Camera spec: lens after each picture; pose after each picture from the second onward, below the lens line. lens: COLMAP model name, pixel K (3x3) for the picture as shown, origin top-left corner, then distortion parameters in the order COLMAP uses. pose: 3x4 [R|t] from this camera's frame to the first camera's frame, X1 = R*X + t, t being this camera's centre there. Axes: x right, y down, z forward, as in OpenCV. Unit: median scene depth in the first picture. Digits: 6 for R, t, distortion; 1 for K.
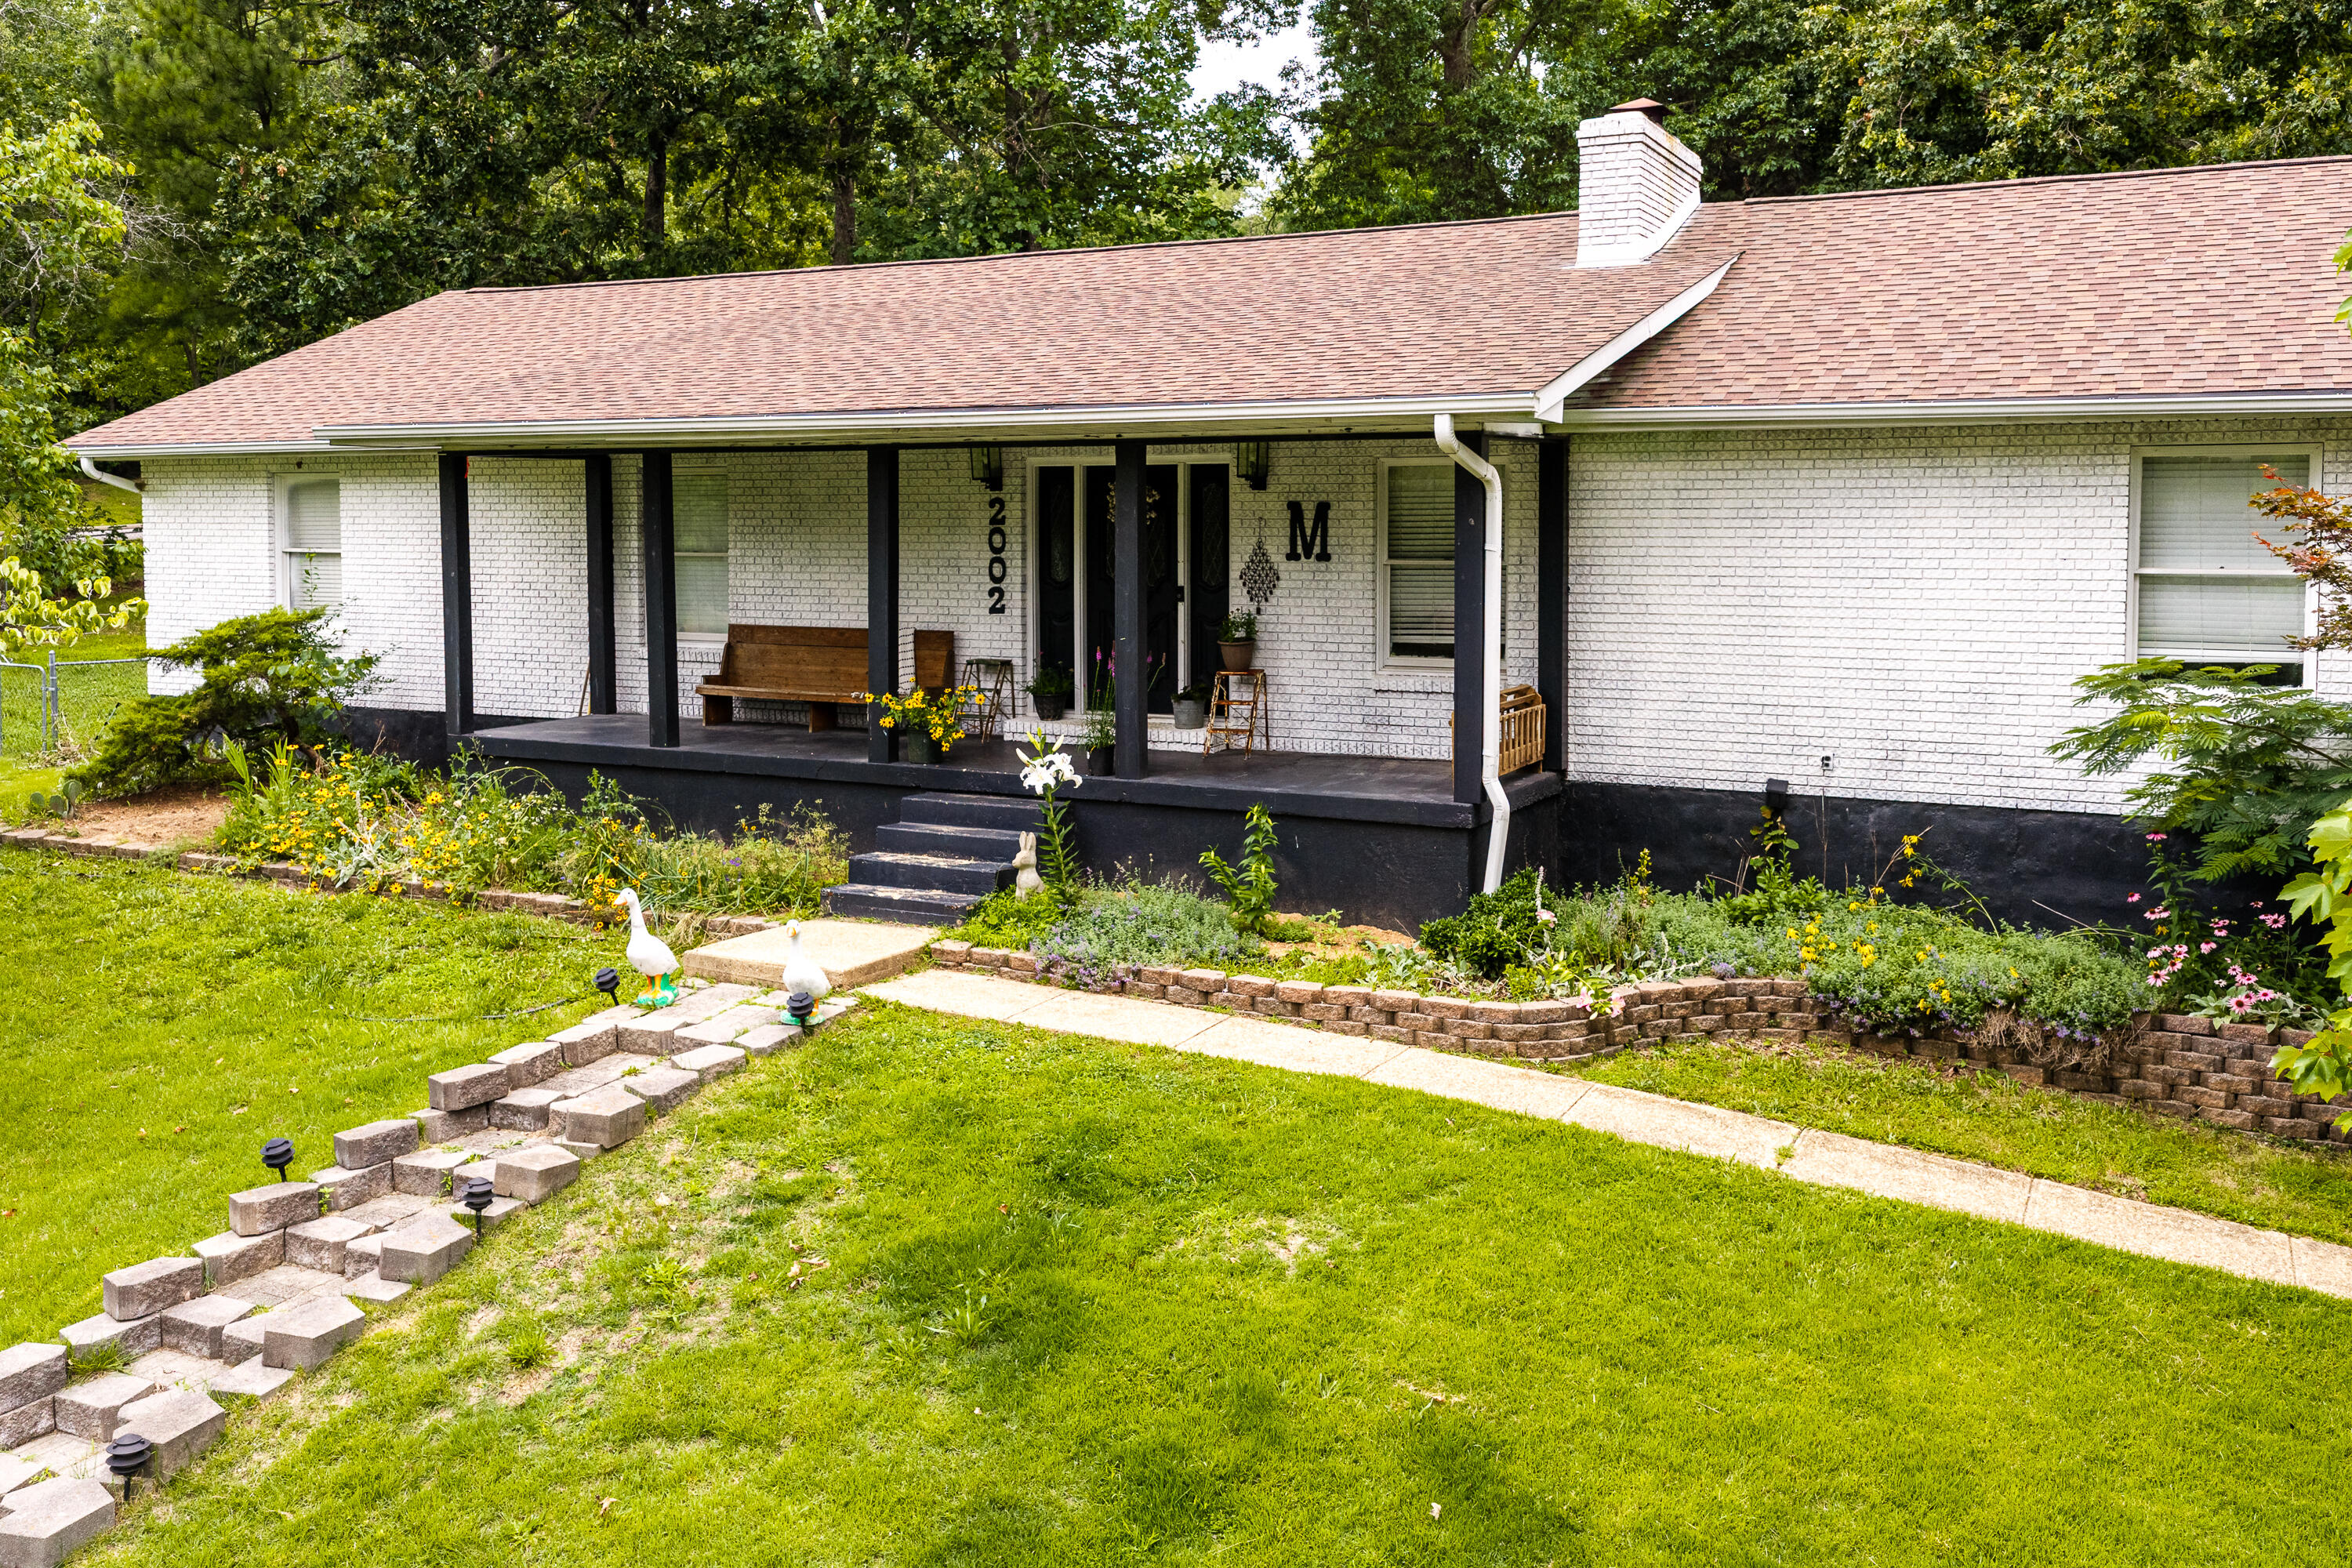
lens RADIAL K [[1980.2, 0, 1177.9], [0, 1980.2, 727.7], [0, 0, 1]] dist [0.009736, 0.011536]
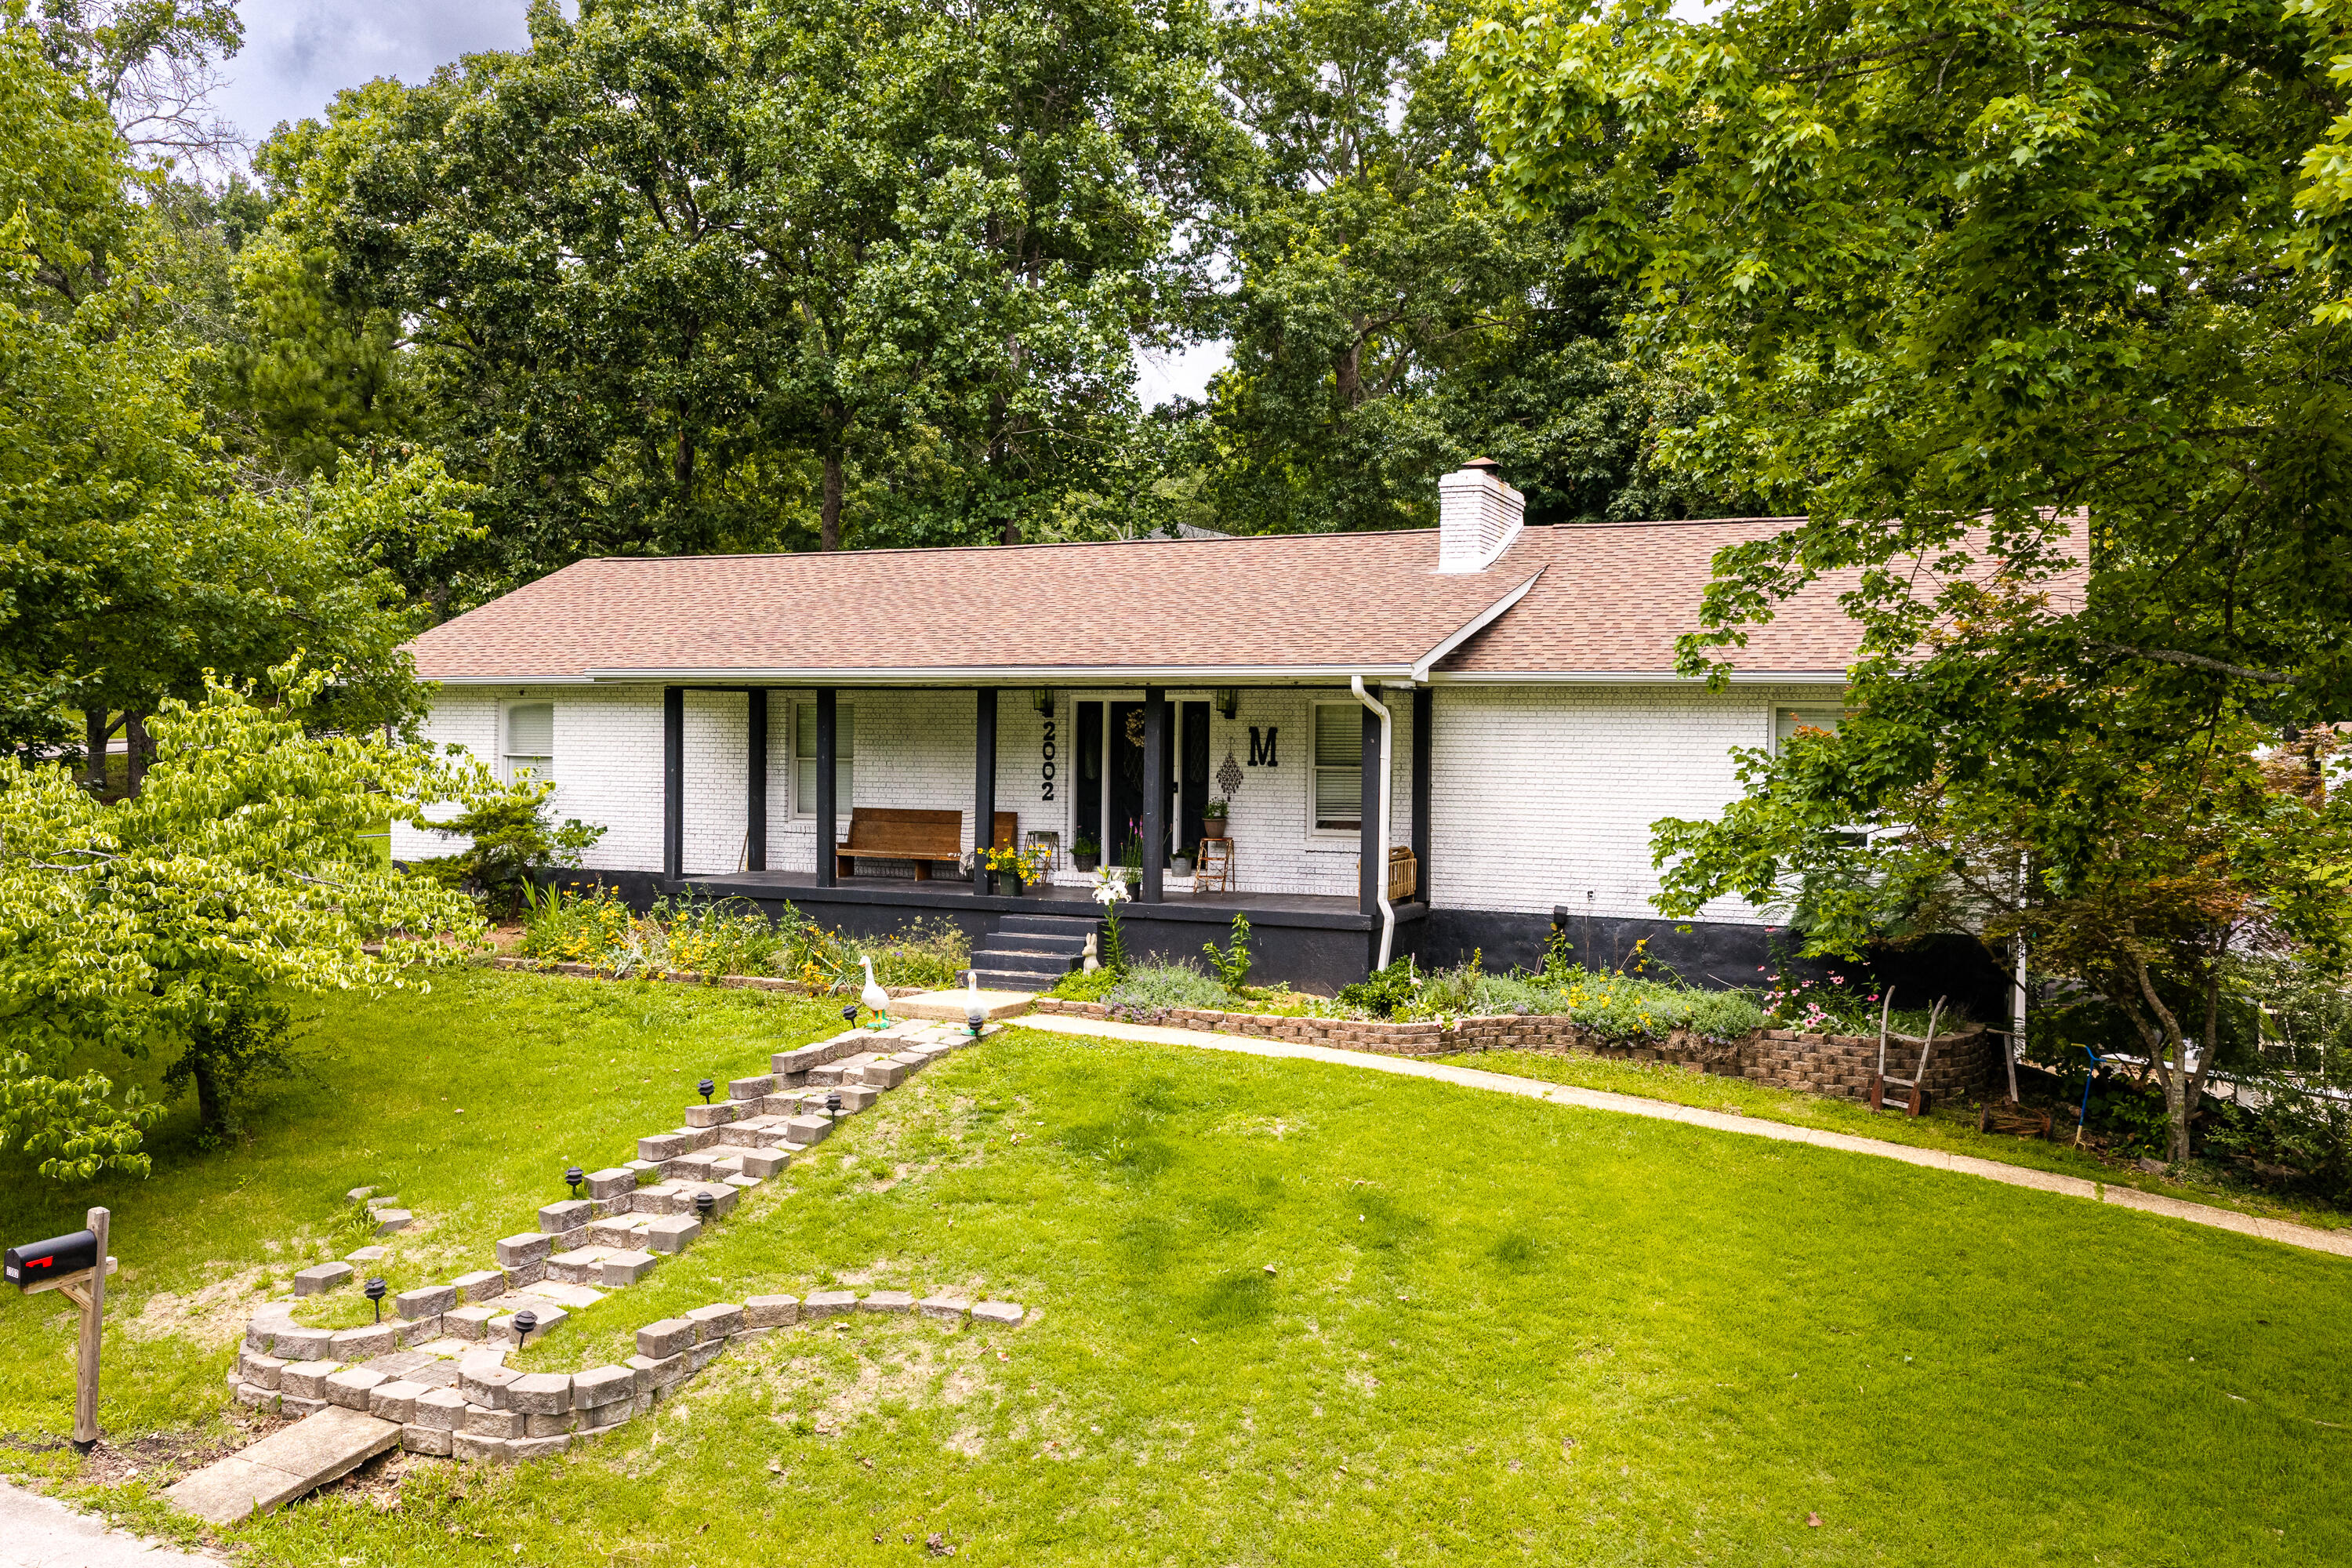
lens RADIAL K [[1824.8, 0, 1167.2], [0, 1824.8, 924.9], [0, 0, 1]] dist [-0.010422, 0.038296]
pose [[0.998781, 0.006895, 0.048874, -0.084563], [-0.006620, 0.999961, -0.005780, 0.052395], [-0.048912, 0.005449, 0.998788, -0.448026]]
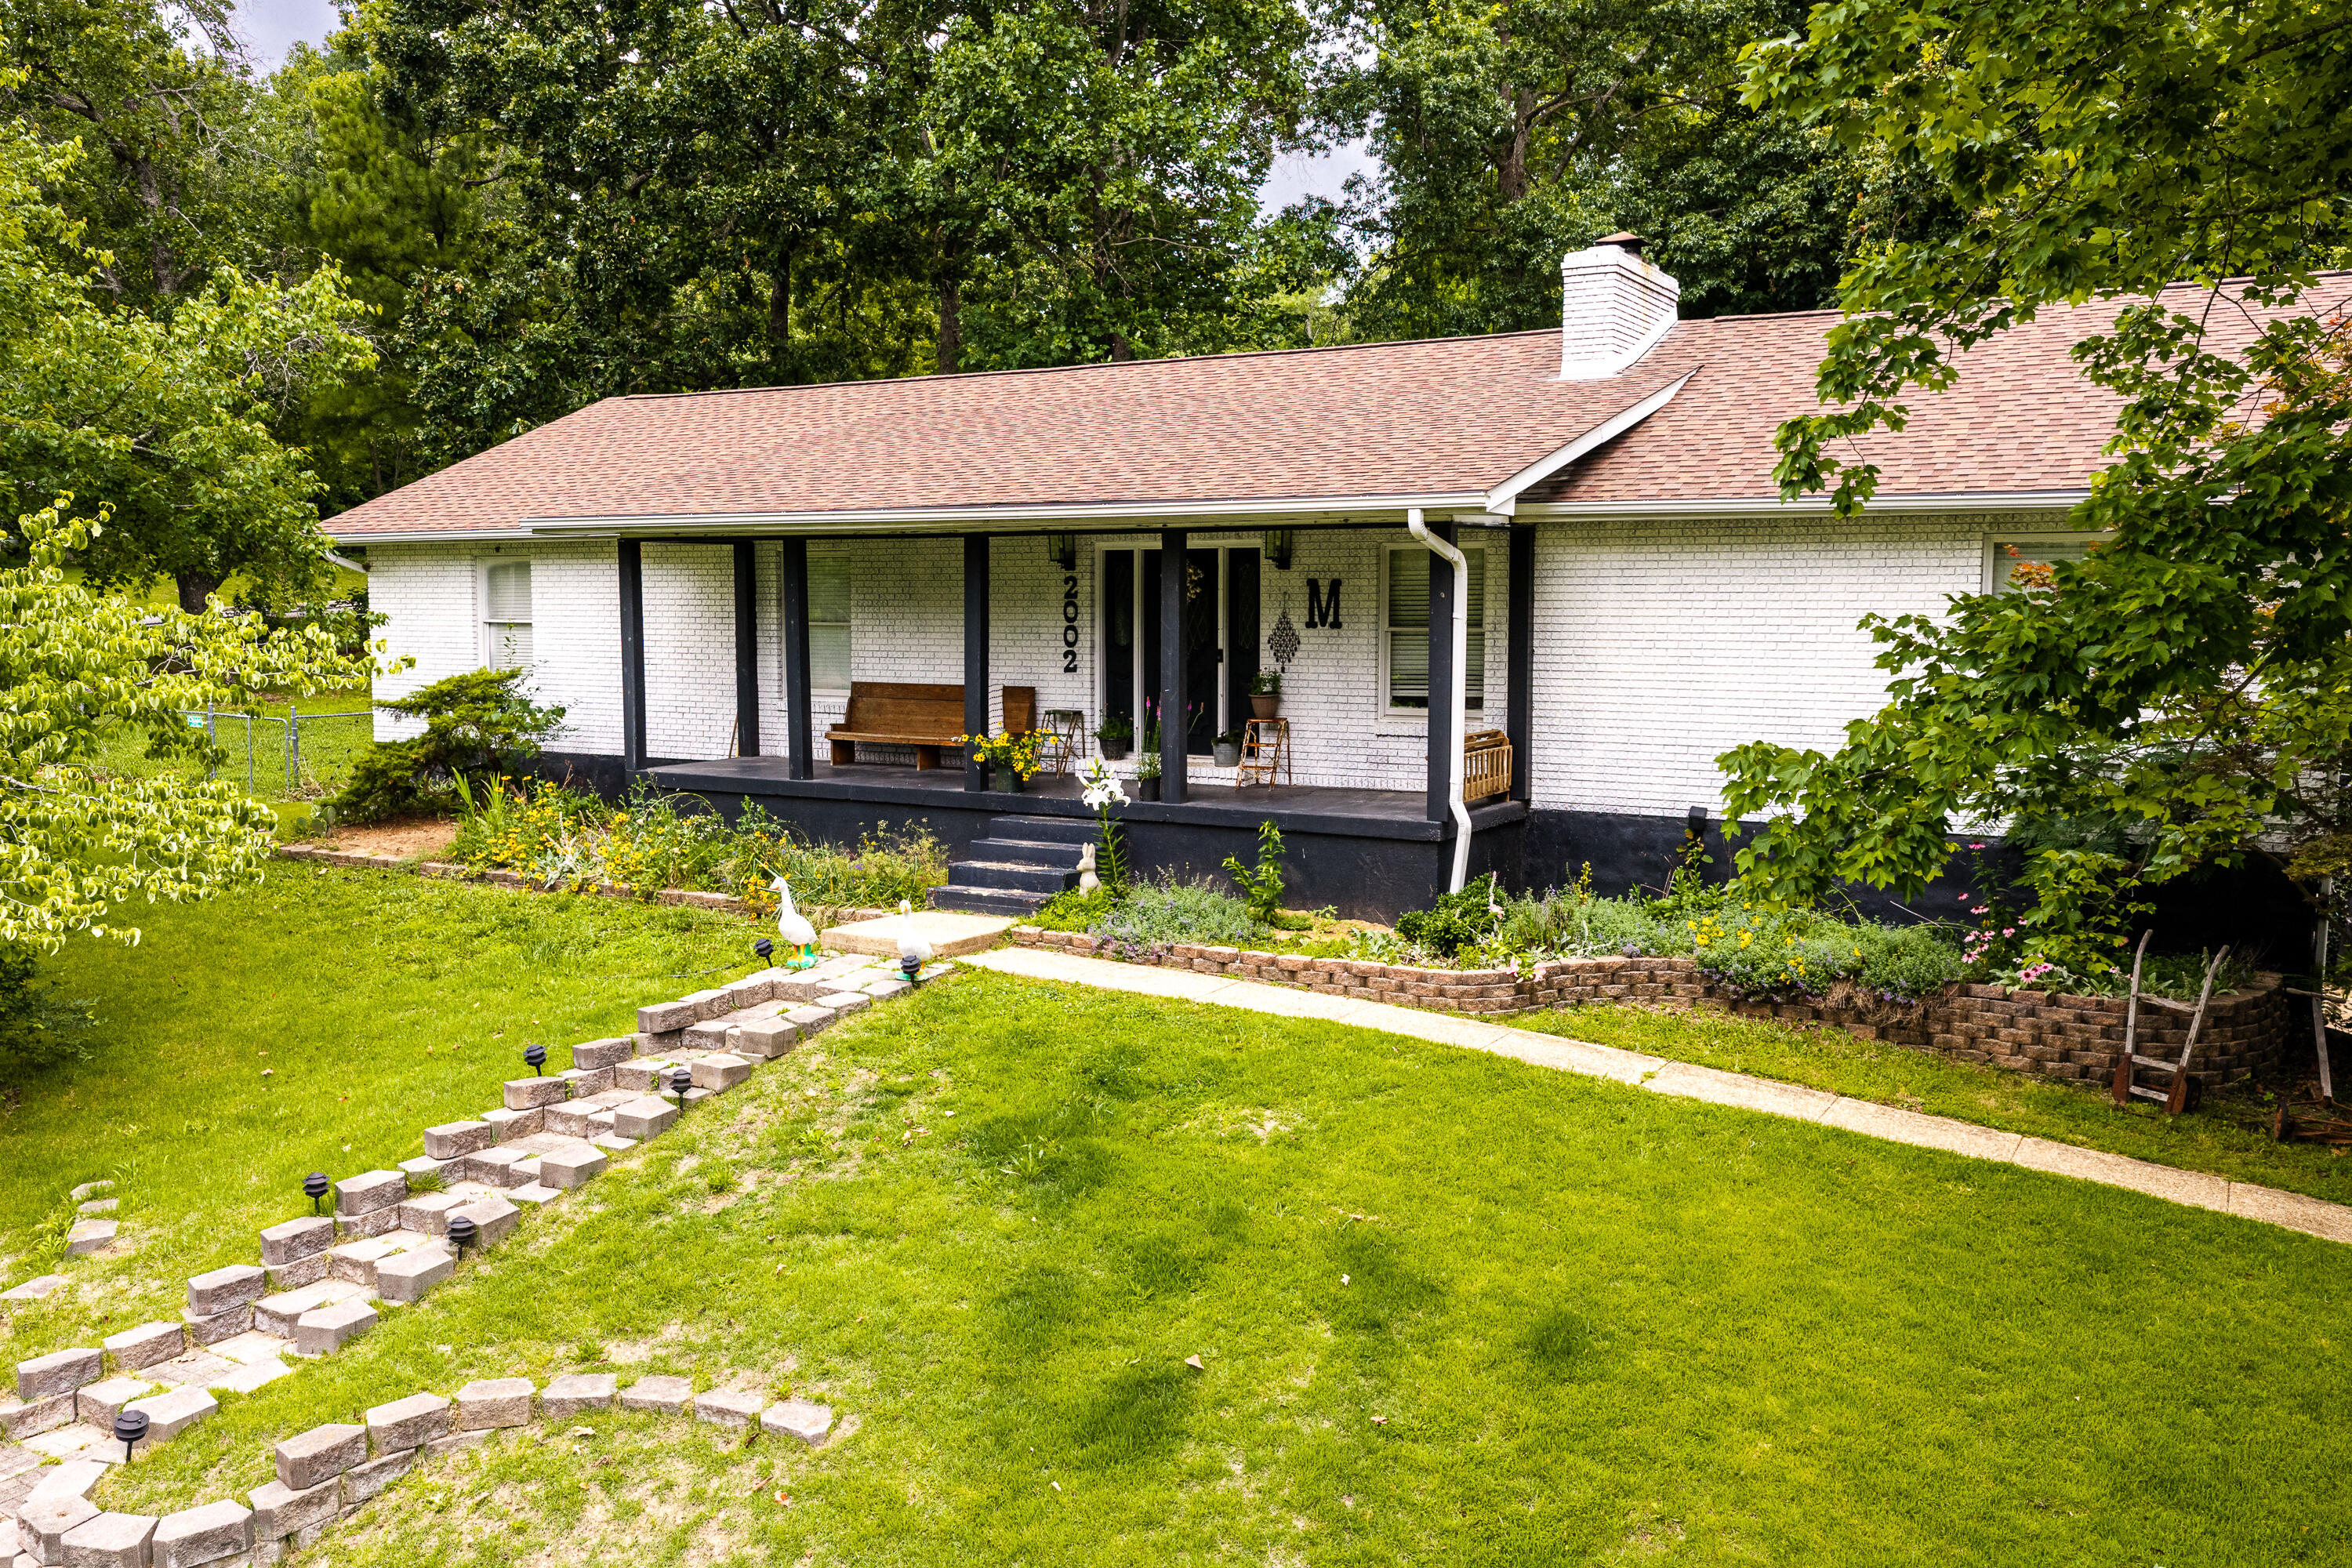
lens RADIAL K [[1874.6, 0, 1148.7], [0, 1874.6, 895.4], [0, 0, 1]] dist [0.002557, 0.016446]
pose [[0.998093, 0.009919, -0.060927, 0.034321], [-0.006705, 0.998586, 0.052735, 0.022086], [0.061364, -0.052226, 0.996748, -0.183073]]
